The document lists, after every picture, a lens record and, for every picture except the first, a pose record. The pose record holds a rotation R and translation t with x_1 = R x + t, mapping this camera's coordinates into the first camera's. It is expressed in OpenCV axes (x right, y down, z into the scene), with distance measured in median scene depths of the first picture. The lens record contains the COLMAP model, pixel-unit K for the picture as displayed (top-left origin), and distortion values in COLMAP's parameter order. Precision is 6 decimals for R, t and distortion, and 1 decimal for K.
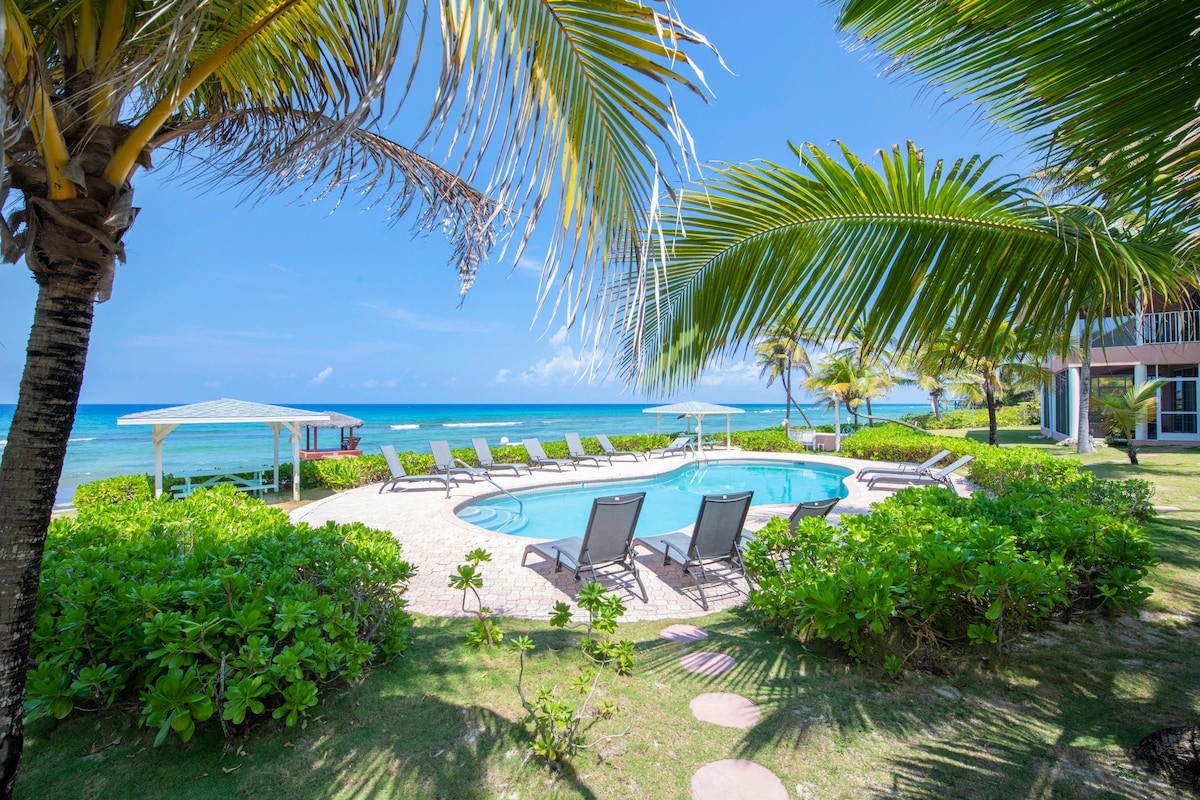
lens RADIAL K [[582.9, 0, 600.0], [0, 582.9, 400.0], [0, 0, 1]] dist [-0.000026, -0.000185]
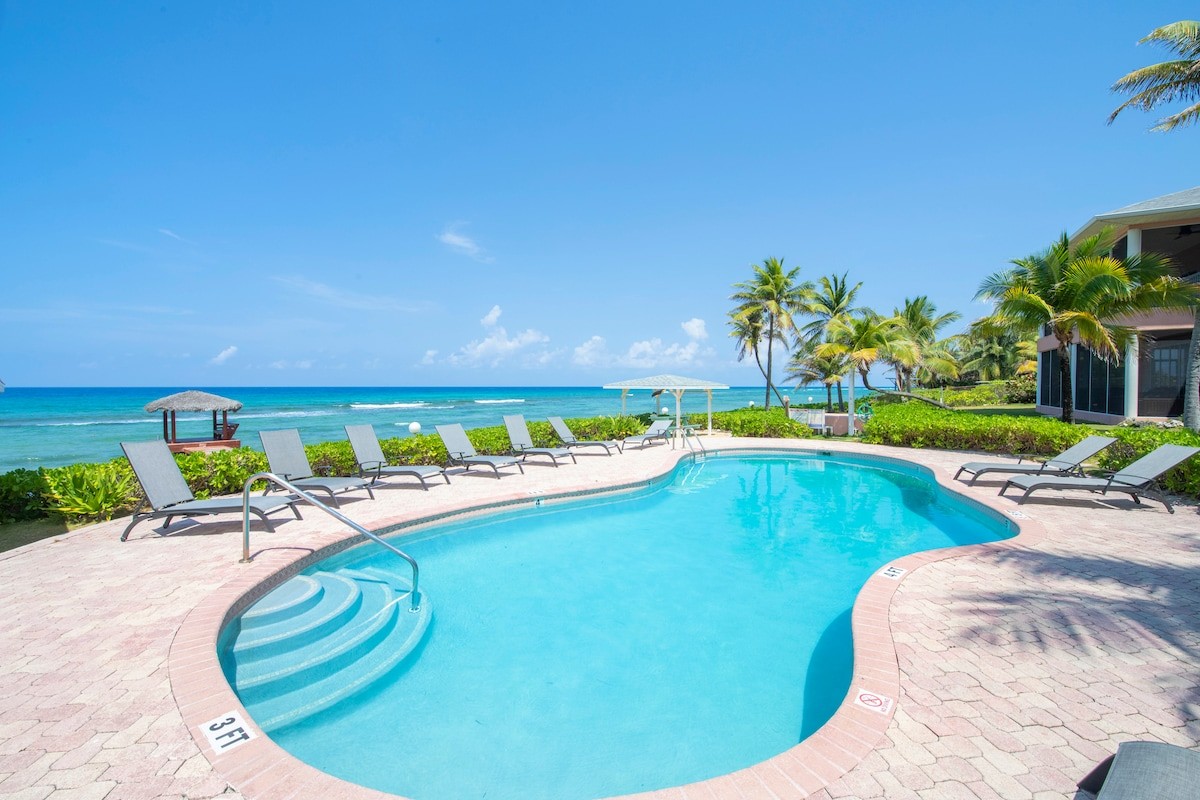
lens RADIAL K [[582.9, 0, 600.0], [0, 582.9, 400.0], [0, 0, 1]] dist [-0.000026, -0.000185]
pose [[0.993554, -0.004858, 0.113260, -0.021322], [0.001717, 0.999612, 0.027811, 0.017782], [-0.113351, -0.027437, 0.993176, 0.270852]]
